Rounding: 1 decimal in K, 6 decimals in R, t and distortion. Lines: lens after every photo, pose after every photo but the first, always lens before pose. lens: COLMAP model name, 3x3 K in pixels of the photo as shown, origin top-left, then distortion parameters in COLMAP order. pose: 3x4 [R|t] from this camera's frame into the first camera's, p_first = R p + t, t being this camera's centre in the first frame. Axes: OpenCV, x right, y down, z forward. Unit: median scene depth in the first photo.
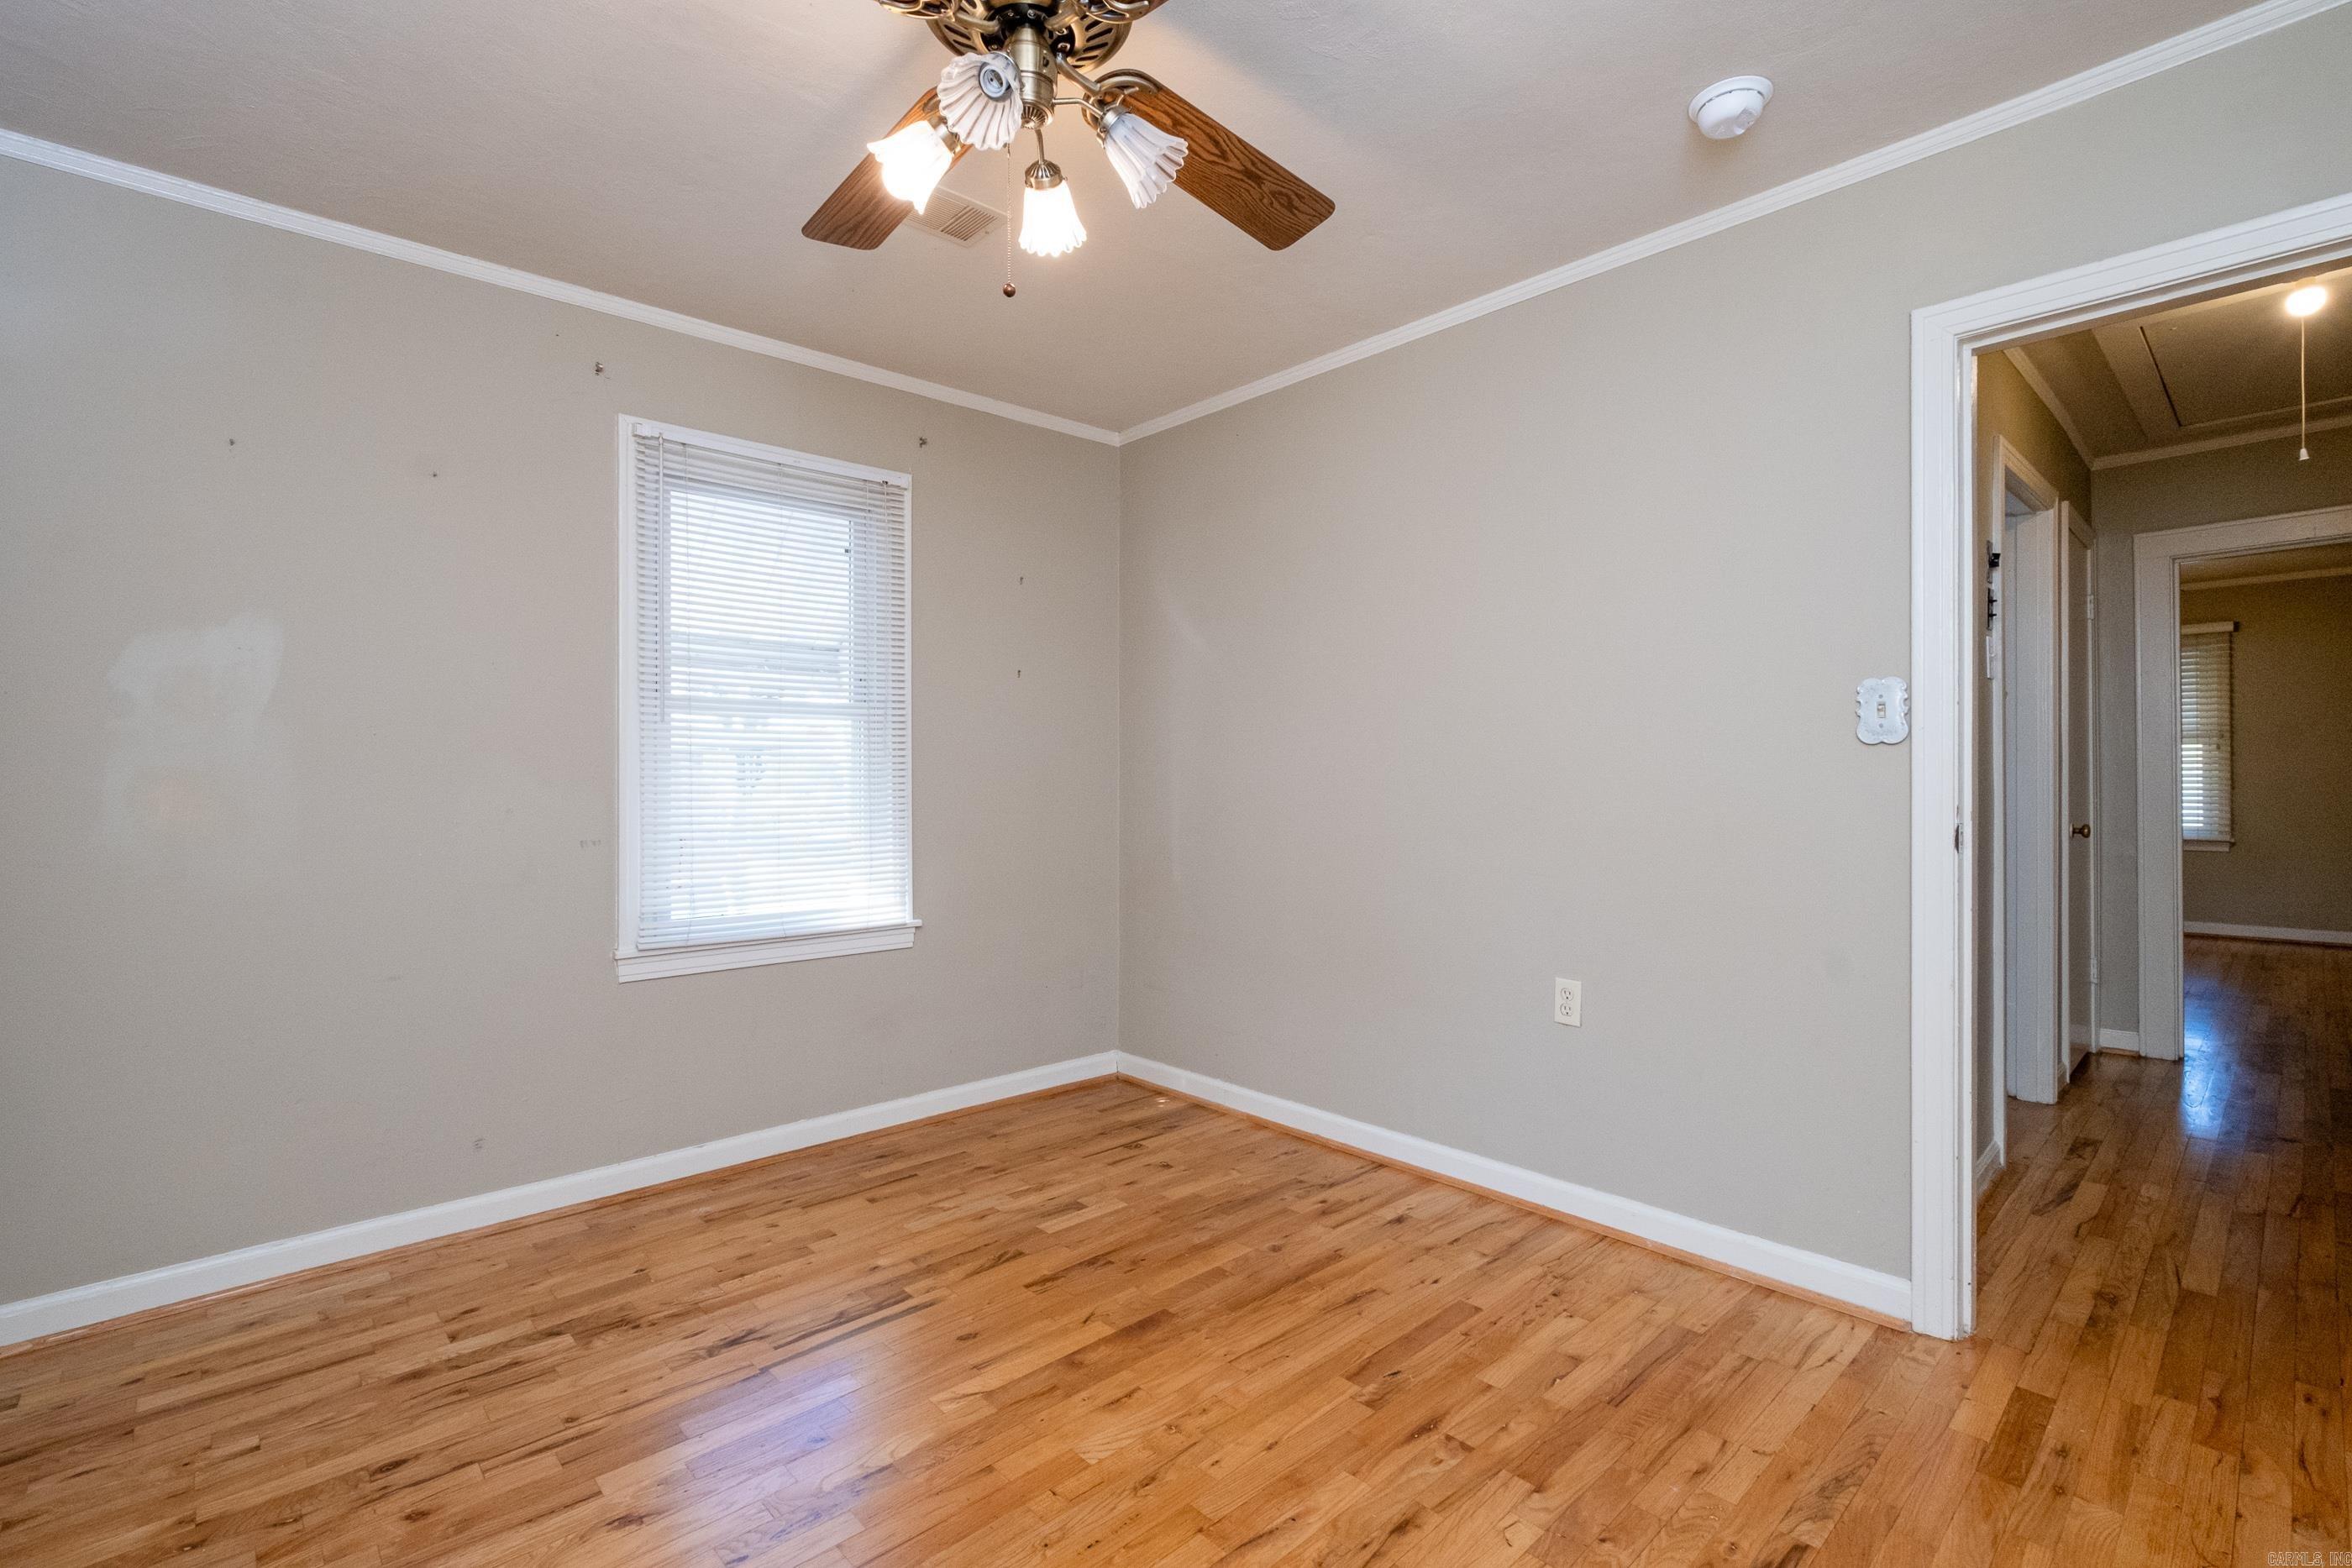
lens RADIAL K [[1102.8, 0, 1138.2], [0, 1102.8, 768.5], [0, 0, 1]] dist [-0.014133, 0.000515]
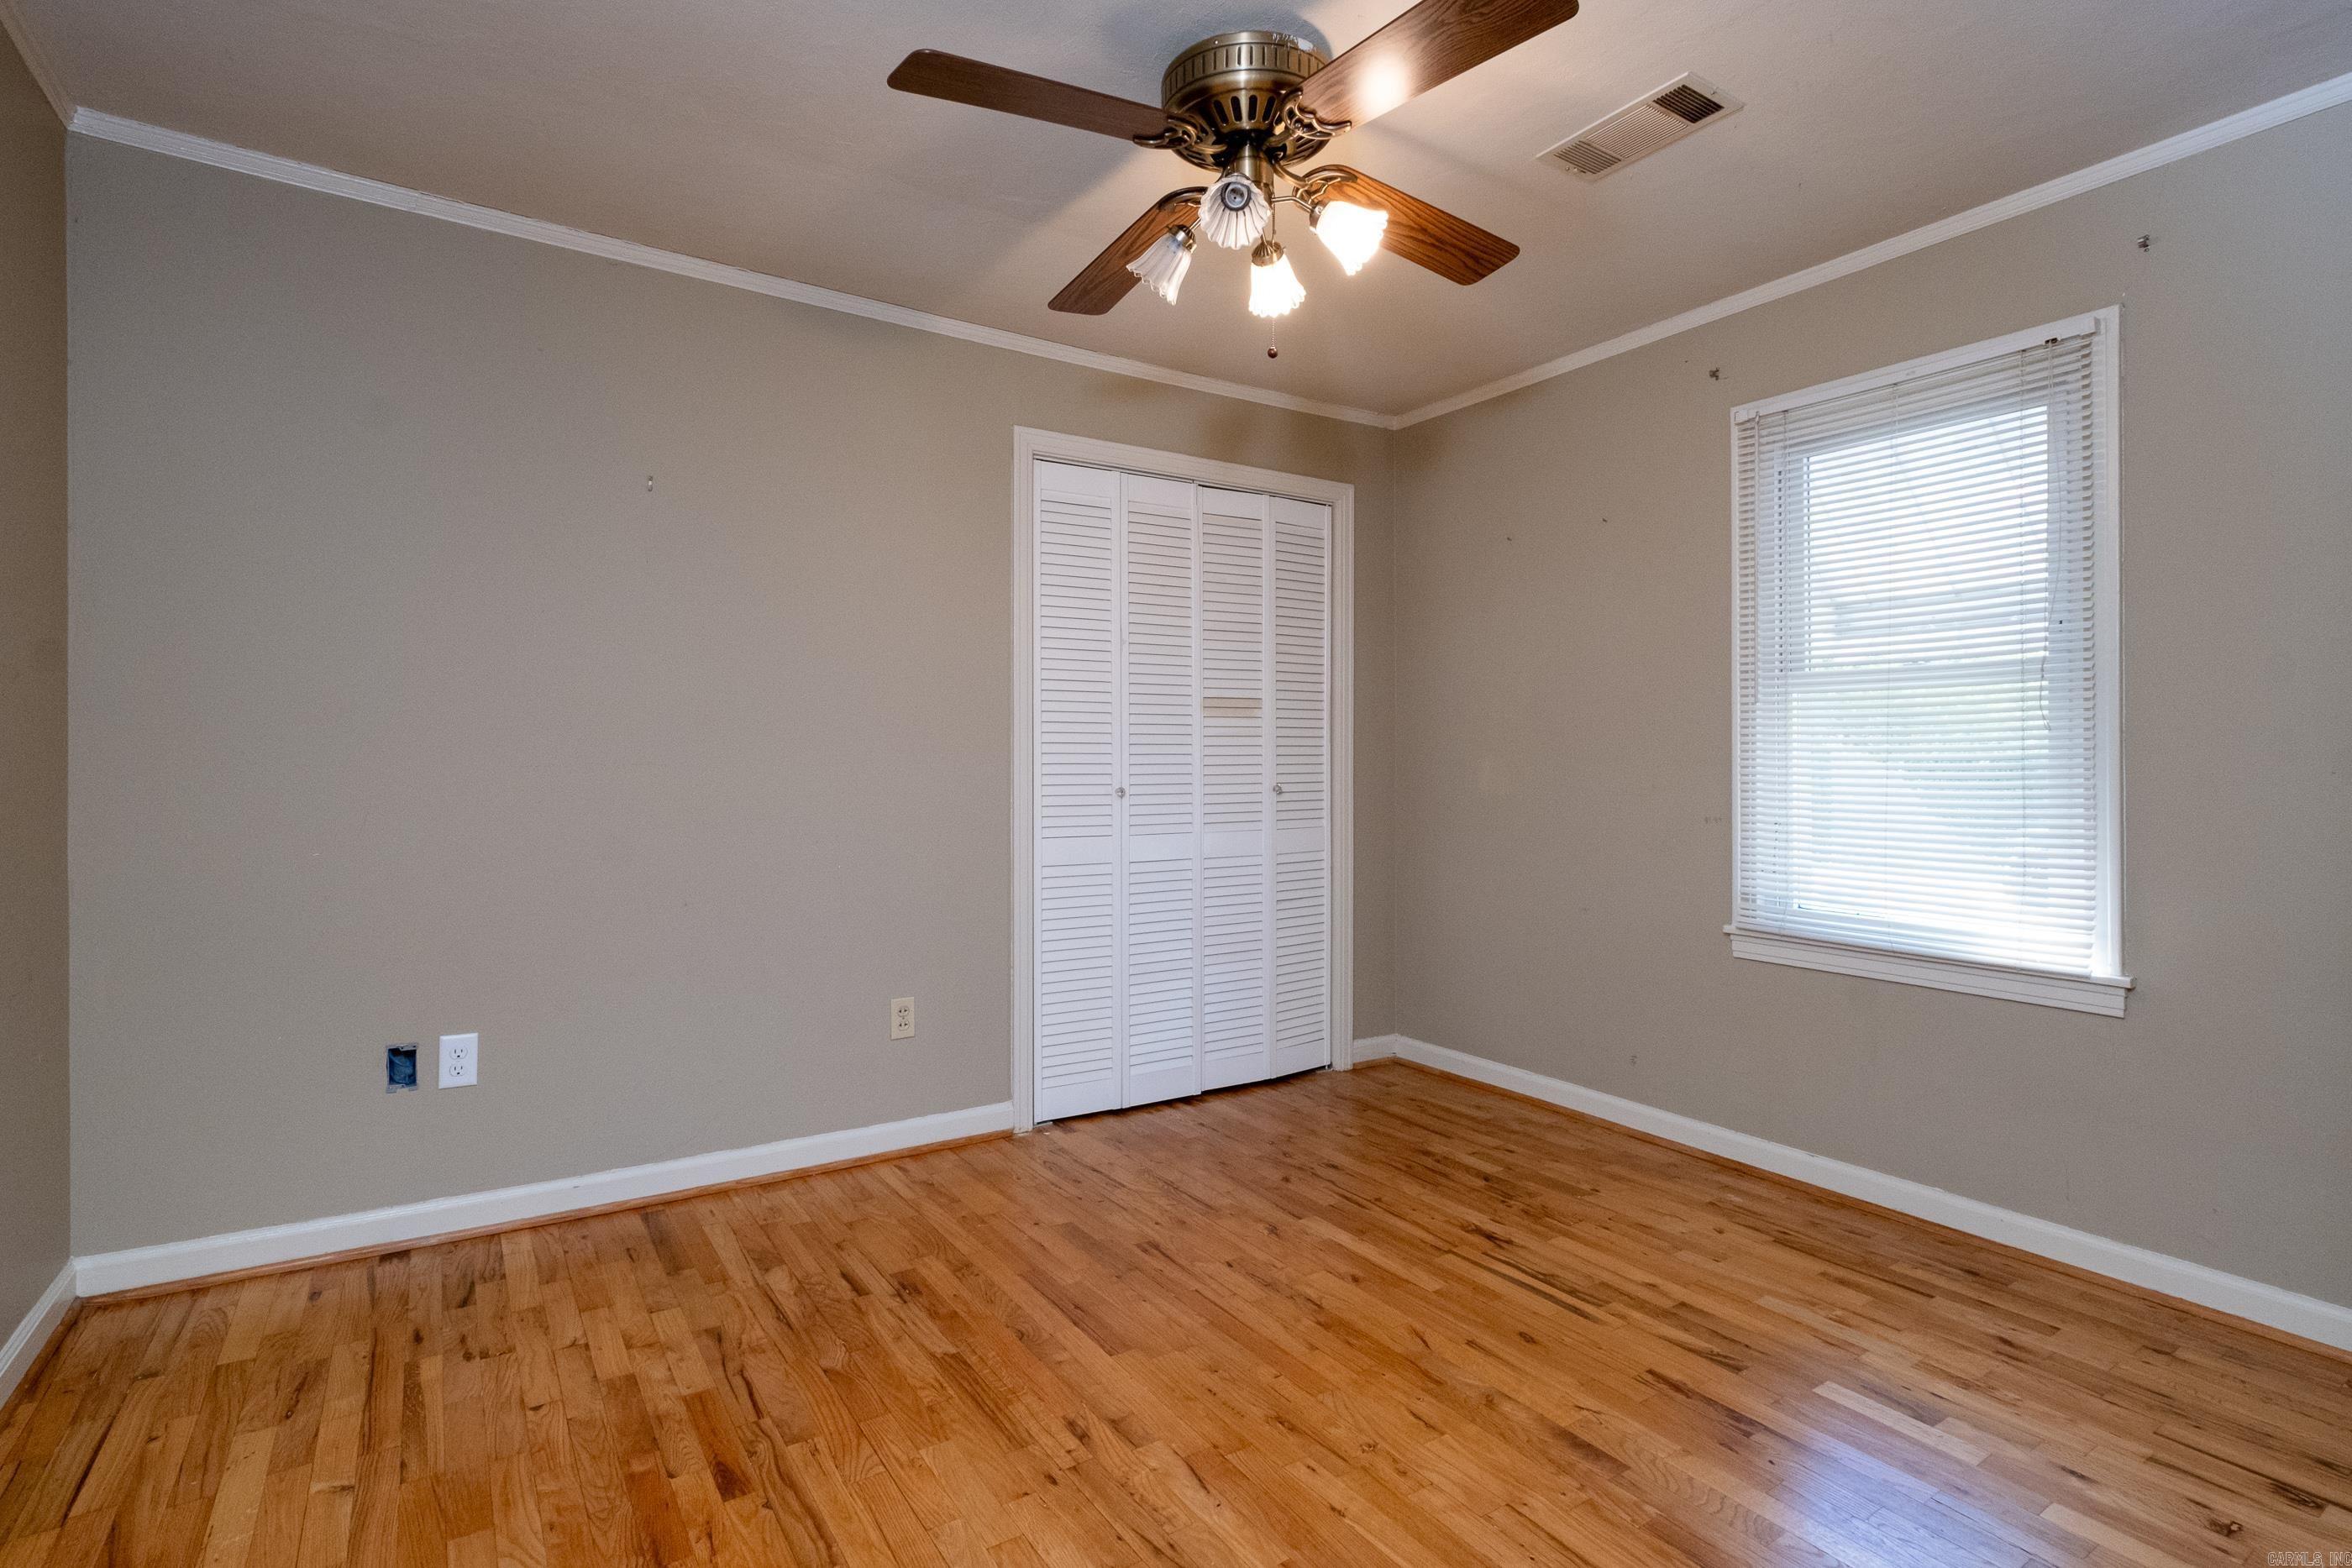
lens RADIAL K [[1102.8, 0, 1138.2], [0, 1102.8, 768.5], [0, 0, 1]] dist [-0.014133, 0.000515]
pose [[-0.189077, 0.014079, -0.981861, 0.709407], [0.005328, 0.999897, 0.013312, -0.000053], [0.981948, -0.002715, -0.189133, 0.704389]]
